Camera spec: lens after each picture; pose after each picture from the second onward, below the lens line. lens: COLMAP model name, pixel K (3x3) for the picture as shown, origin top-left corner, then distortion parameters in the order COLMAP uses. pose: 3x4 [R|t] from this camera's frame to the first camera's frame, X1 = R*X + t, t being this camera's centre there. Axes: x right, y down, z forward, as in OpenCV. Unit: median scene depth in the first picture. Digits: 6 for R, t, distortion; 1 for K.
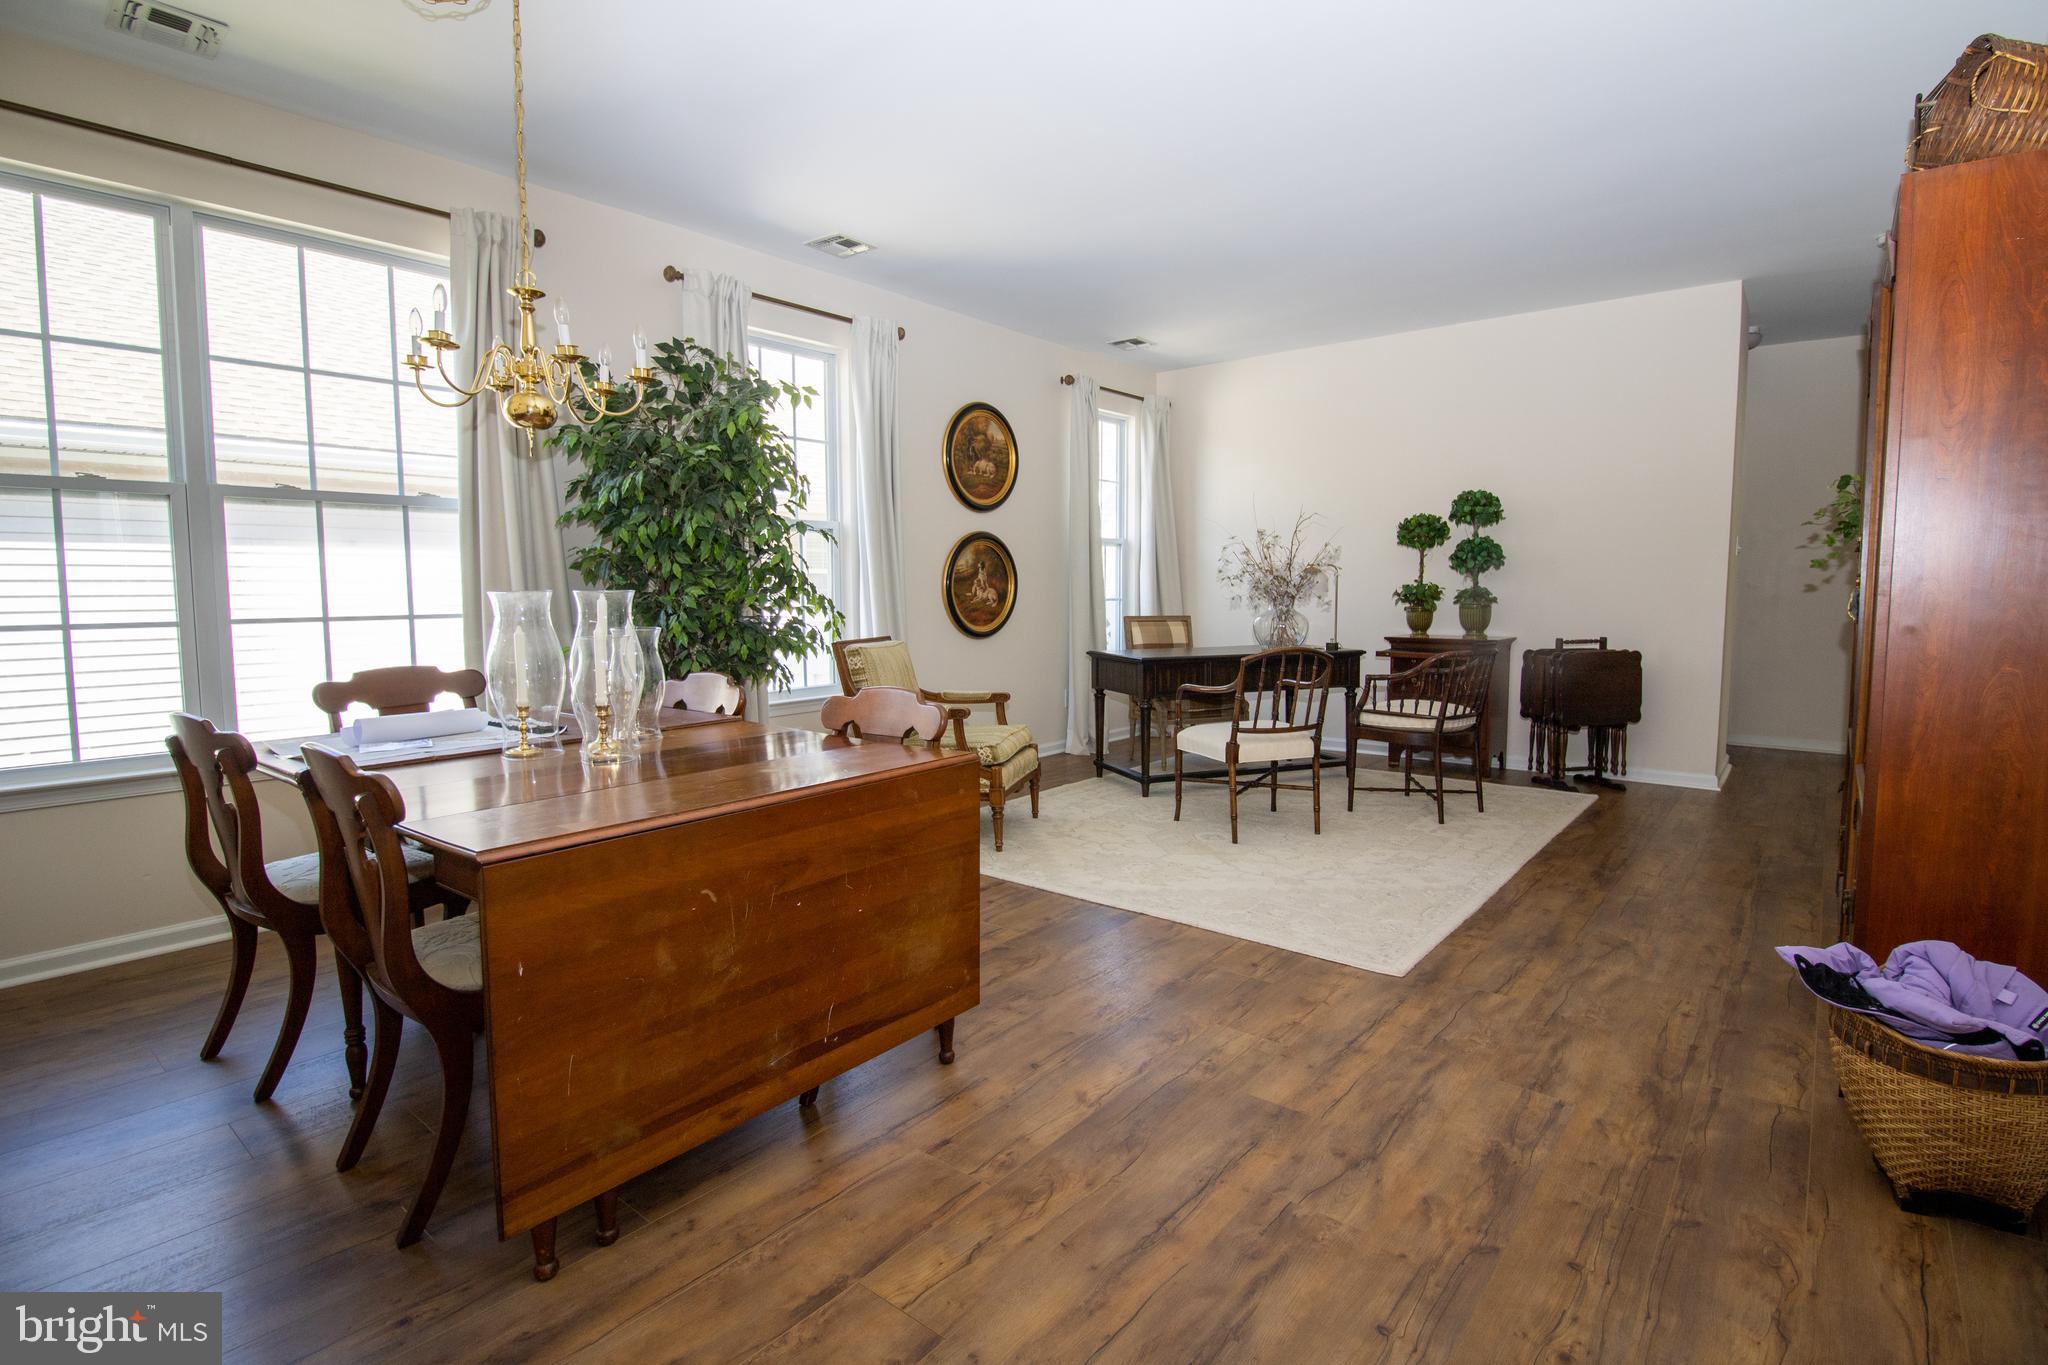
lens RADIAL K [[979.9, 0, 1064.0], [0, 979.9, 659.1], [0, 0, 1]] dist [0.002139, -0.015765]
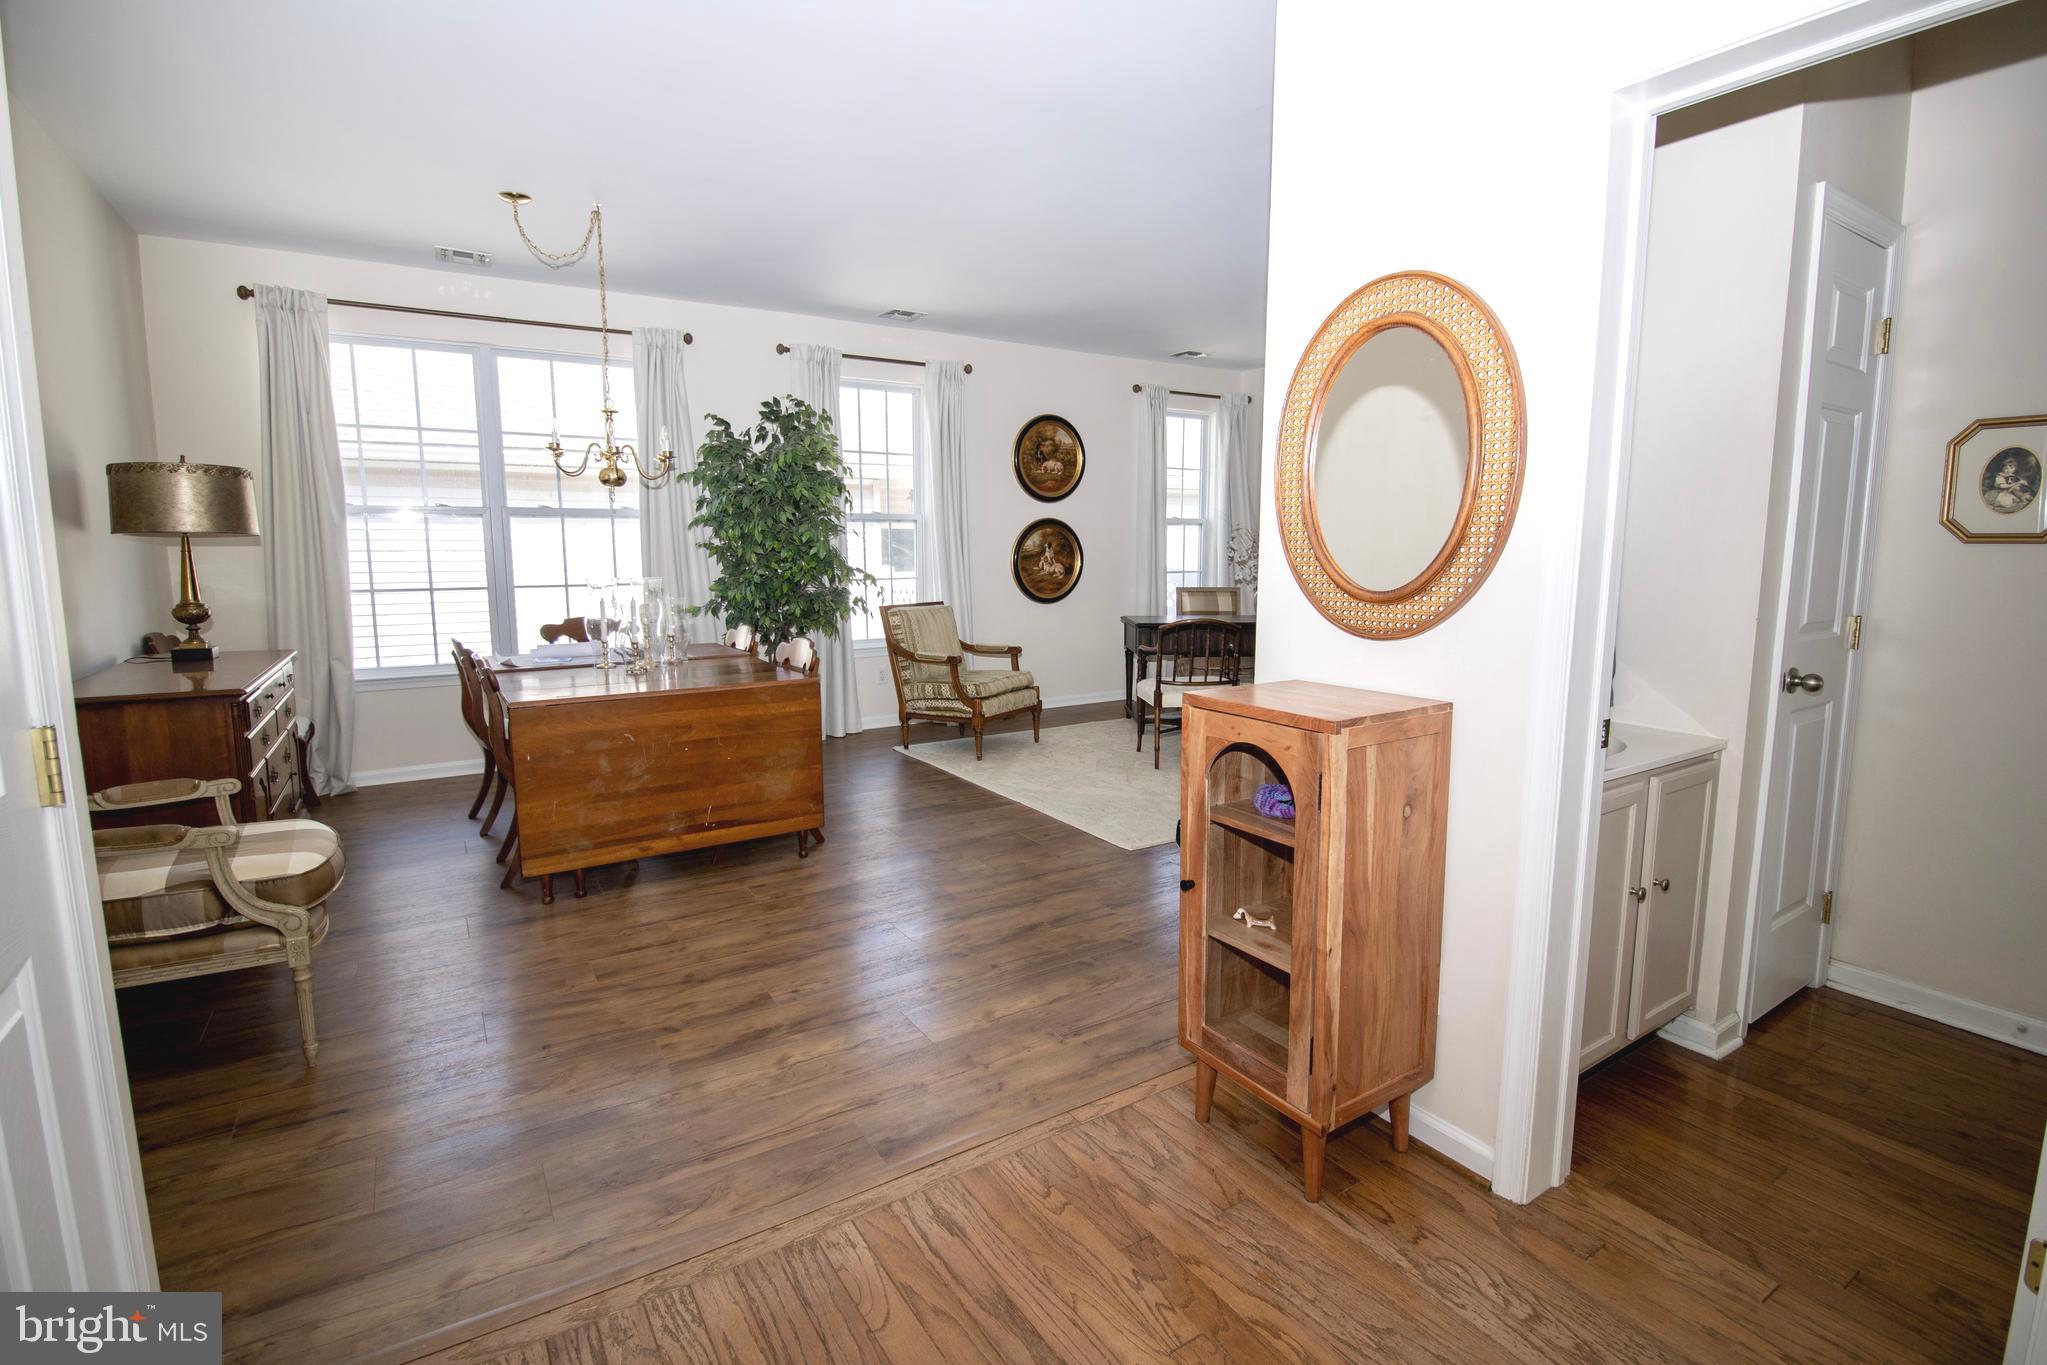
lens RADIAL K [[979.5, 0, 1063.5], [0, 979.5, 659.1], [0, 0, 1]] dist [0.002139, -0.015765]
pose [[0.949921, 0.040476, -0.309858, 0.581587], [-0.026640, 0.998455, 0.048756, -0.021520], [0.311353, -0.038059, 0.949532, -0.330825]]
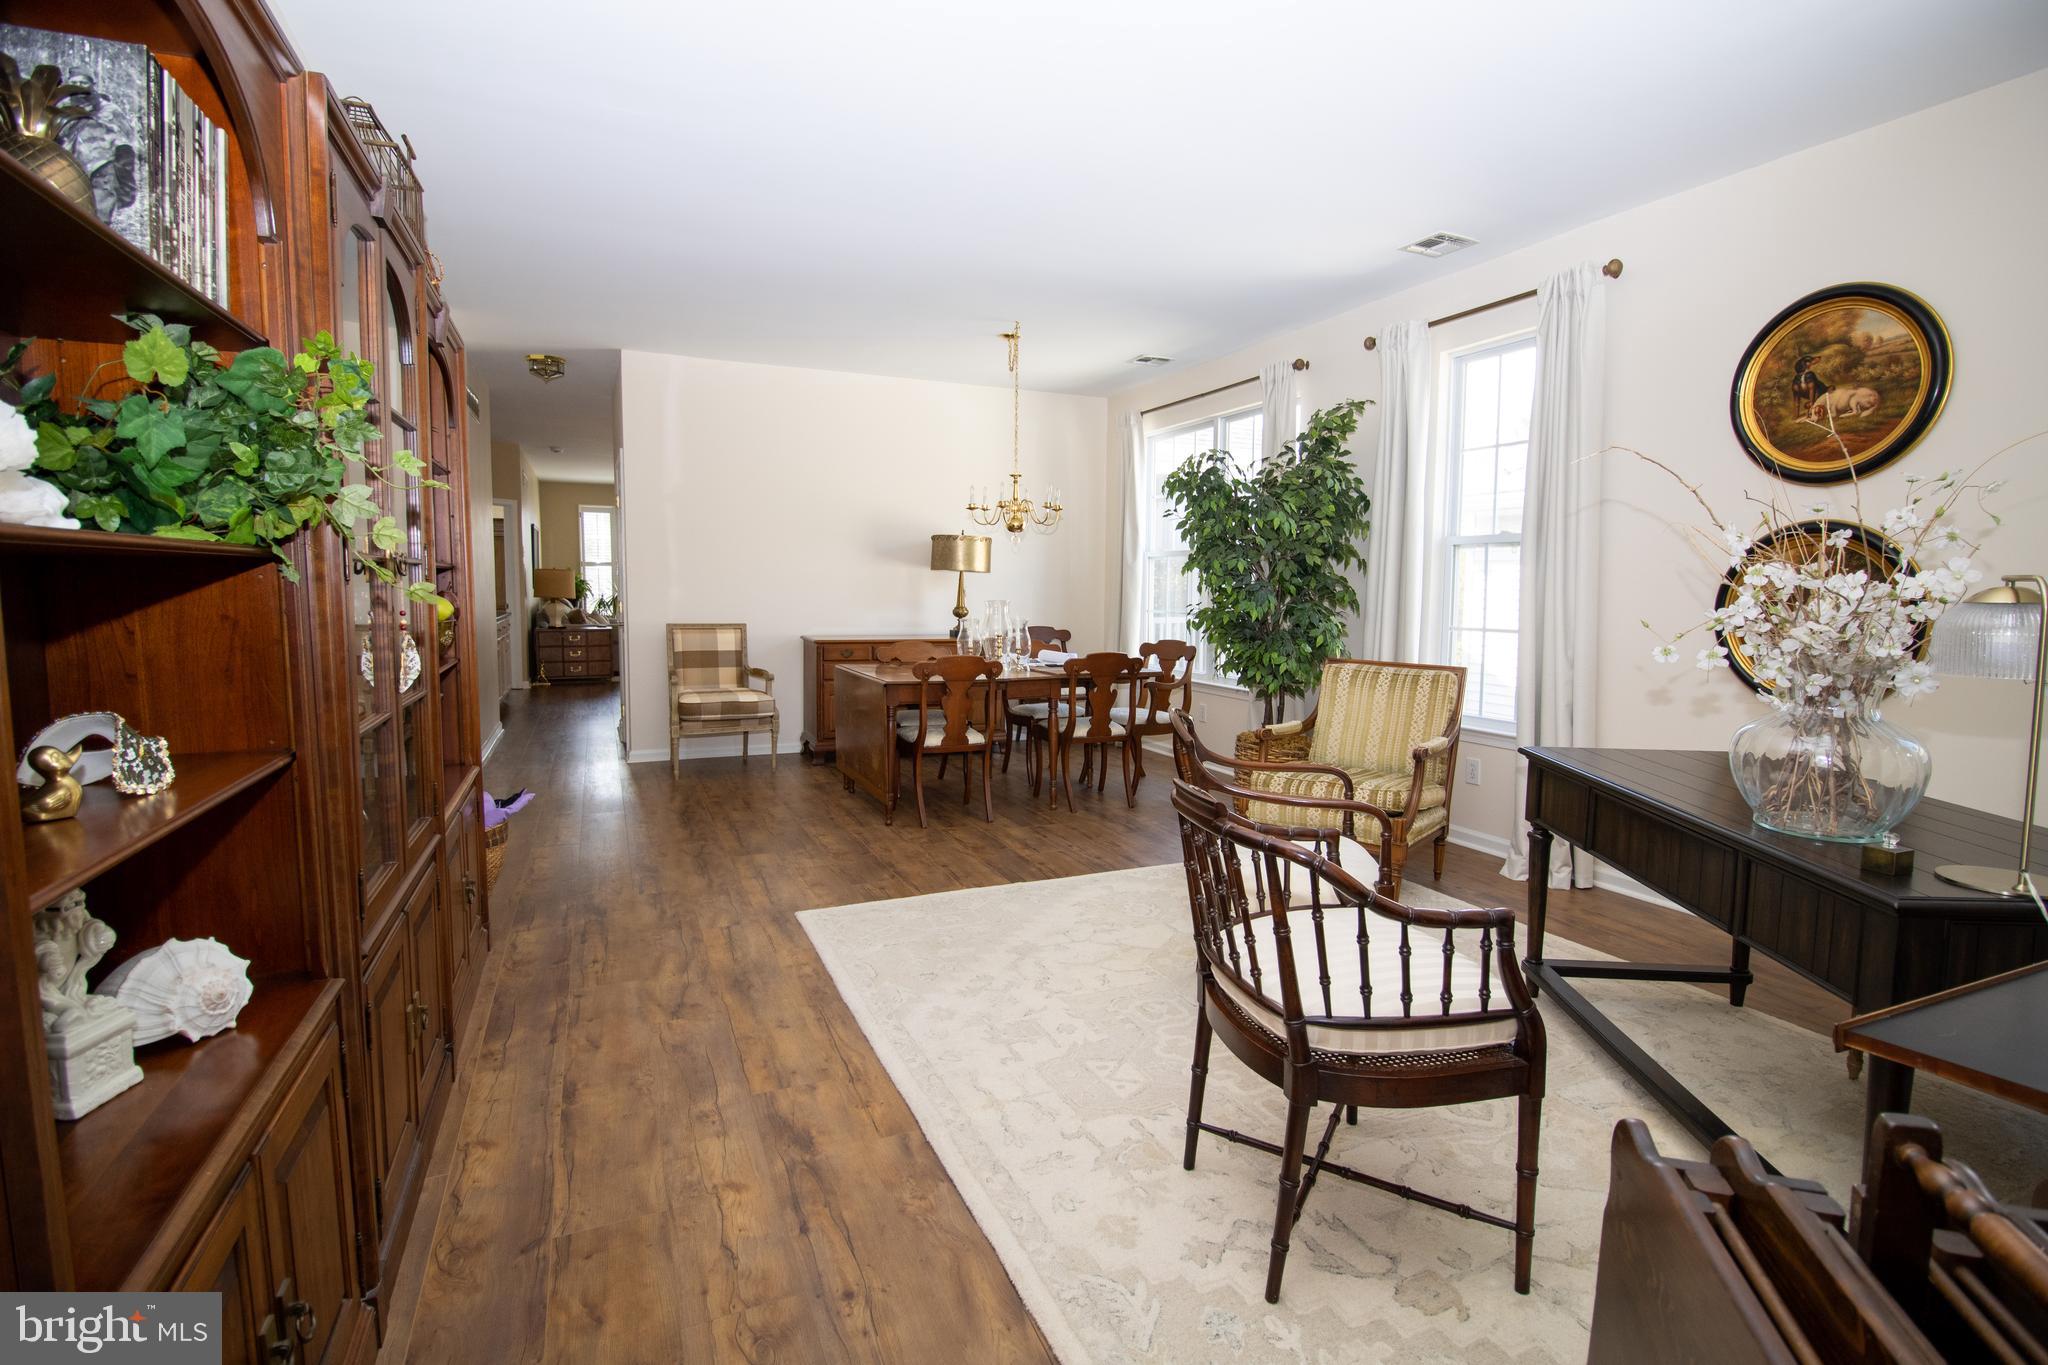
lens RADIAL K [[973.1, 0, 1023.8], [0, 973.1, 665.6], [0, 0, 1]] dist [0.004367, -0.010356]
pose [[-0.476094, 0.076660, -0.876047, 1.100628], [-0.069133, 0.989847, 0.124189, -0.151814], [0.876673, 0.119689, -0.465961, 1.543584]]
